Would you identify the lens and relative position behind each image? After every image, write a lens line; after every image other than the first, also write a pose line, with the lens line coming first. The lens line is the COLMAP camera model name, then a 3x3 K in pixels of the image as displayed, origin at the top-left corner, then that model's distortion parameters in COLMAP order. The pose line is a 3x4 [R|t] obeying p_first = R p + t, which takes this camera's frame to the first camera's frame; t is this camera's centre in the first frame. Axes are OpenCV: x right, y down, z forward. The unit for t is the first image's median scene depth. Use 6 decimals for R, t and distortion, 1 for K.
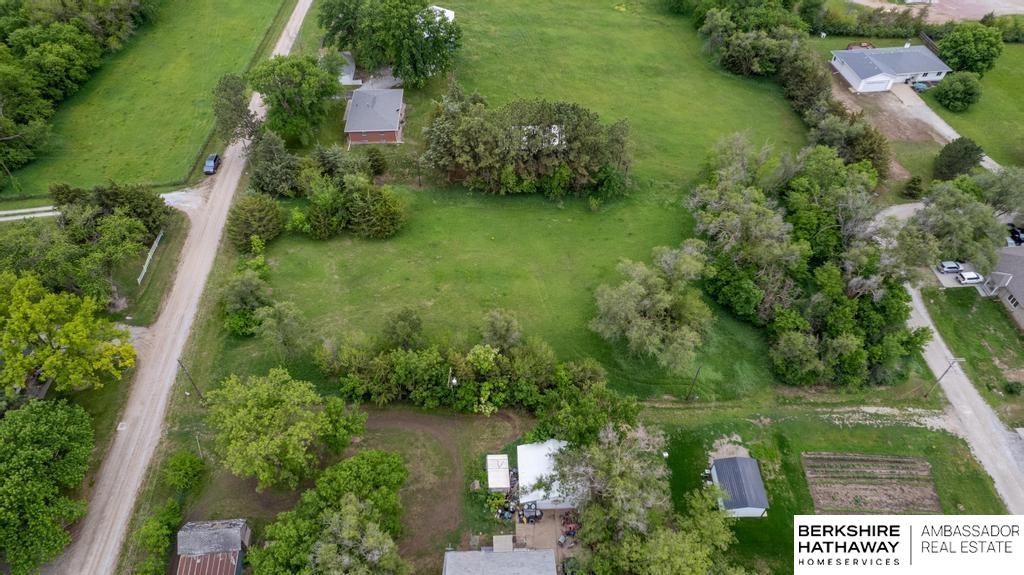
lens RADIAL K [[656.7, 0, 515.7], [0, 656.7, 287.9], [0, 0, 1]] dist [-0.079546, 0.073243]
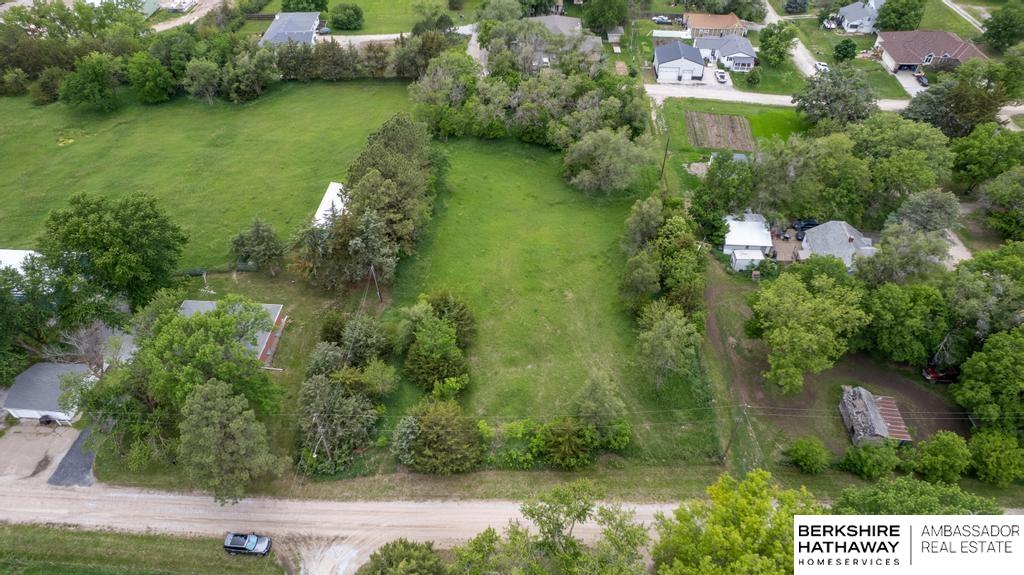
lens RADIAL K [[656.7, 0, 515.7], [0, 656.7, 287.9], [0, 0, 1]] dist [-0.079546, 0.073243]
pose [[0.104882, -0.690558, 0.715632, -0.748865], [0.736086, 0.537781, 0.411059, -0.401809], [-0.668714, 0.483654, 0.564713, 0.426894]]
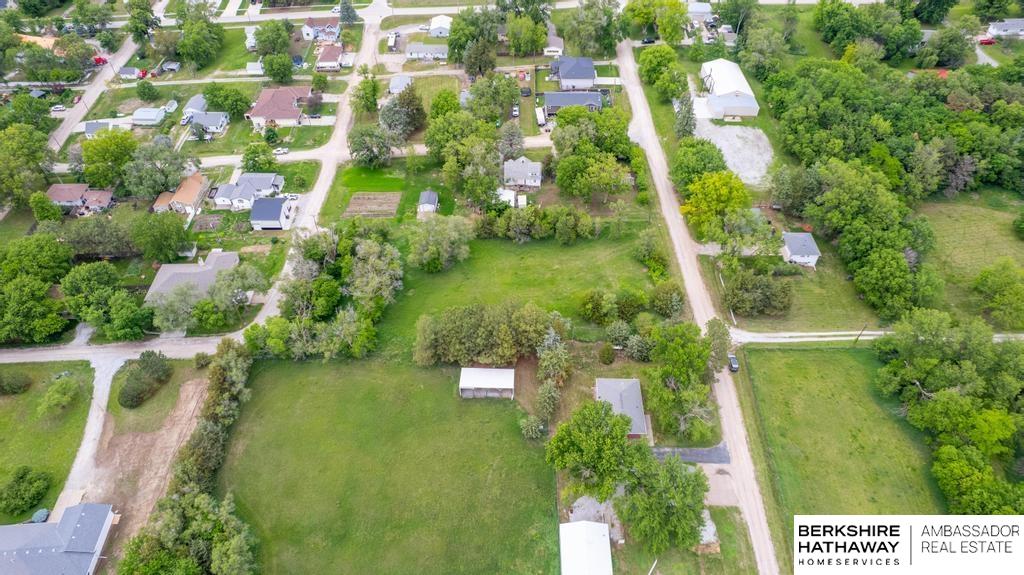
lens RADIAL K [[656.7, 0, 515.7], [0, 656.7, 287.9], [0, 0, 1]] dist [-0.079546, 0.073243]
pose [[-0.998741, -0.038195, 0.032531, -0.068870], [0.034634, -0.055760, 0.997843, -1.628269], [-0.036298, 0.997713, 0.057012, 0.844718]]
